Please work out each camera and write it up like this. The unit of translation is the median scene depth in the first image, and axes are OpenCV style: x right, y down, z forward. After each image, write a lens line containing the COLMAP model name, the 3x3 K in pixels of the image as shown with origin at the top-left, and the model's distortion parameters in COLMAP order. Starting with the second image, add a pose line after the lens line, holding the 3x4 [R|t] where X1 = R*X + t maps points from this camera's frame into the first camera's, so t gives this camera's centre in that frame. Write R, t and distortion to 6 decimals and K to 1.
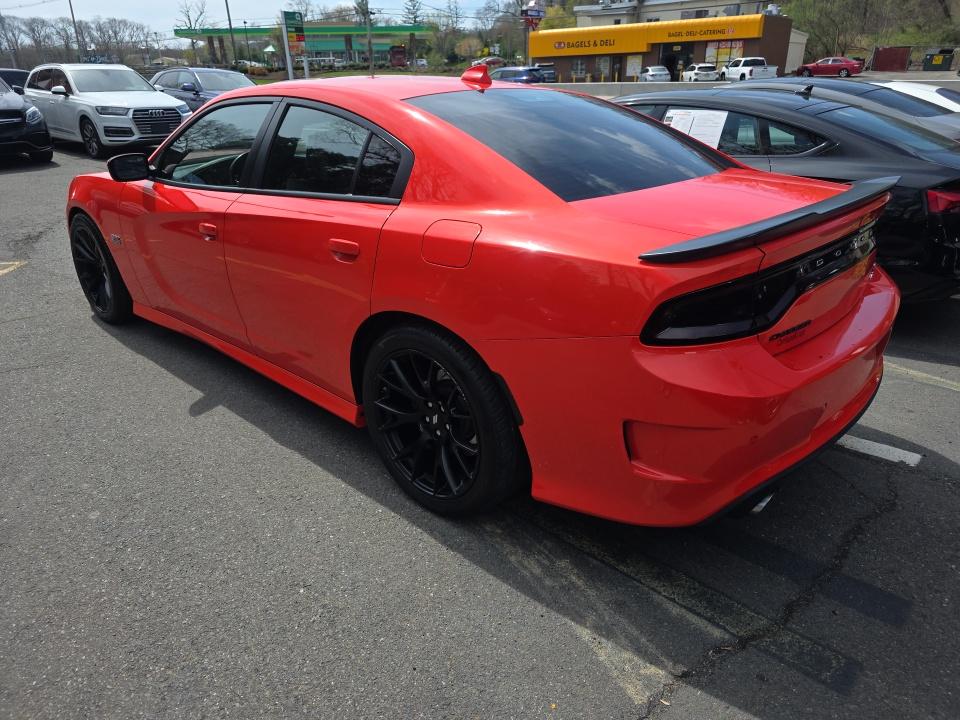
lens RADIAL K [[654.7, 0, 478.3], [0, 654.7, 357.8], [0, 0, 1]] dist [-0.007096, -0.002406]
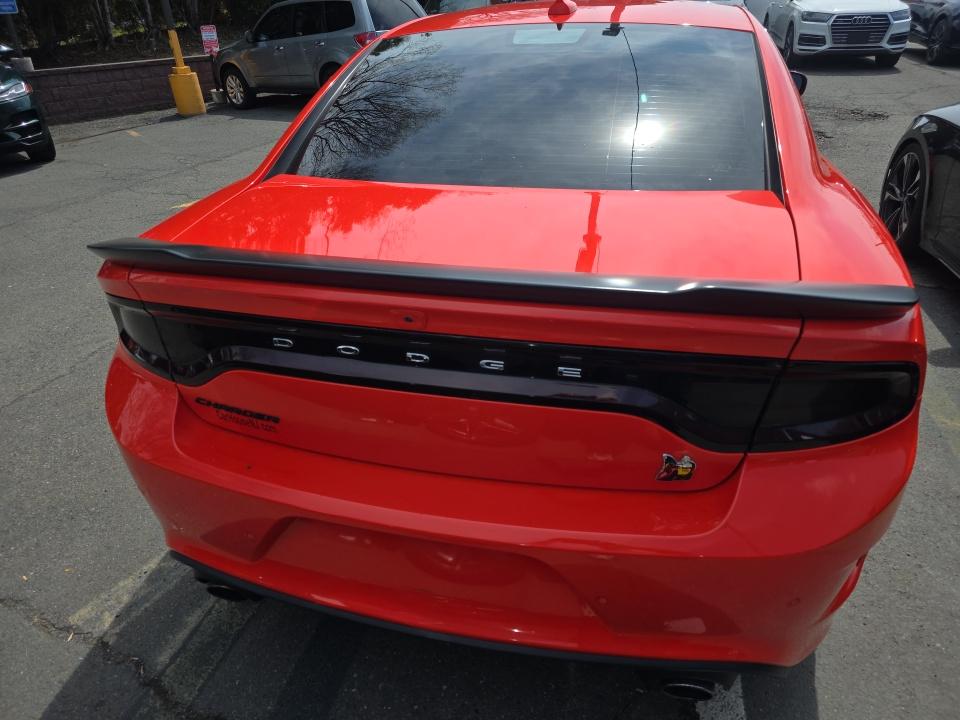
lens RADIAL K [[654.7, 0, 481.9], [0, 654.7, 357.6], [0, 0, 1]] dist [-0.007096, -0.002406]
pose [[0.474016, 0.412746, -0.777785, 1.110024], [-0.308862, 0.905143, 0.292097, -0.376947], [0.824568, 0.101770, 0.556534, 0.795658]]
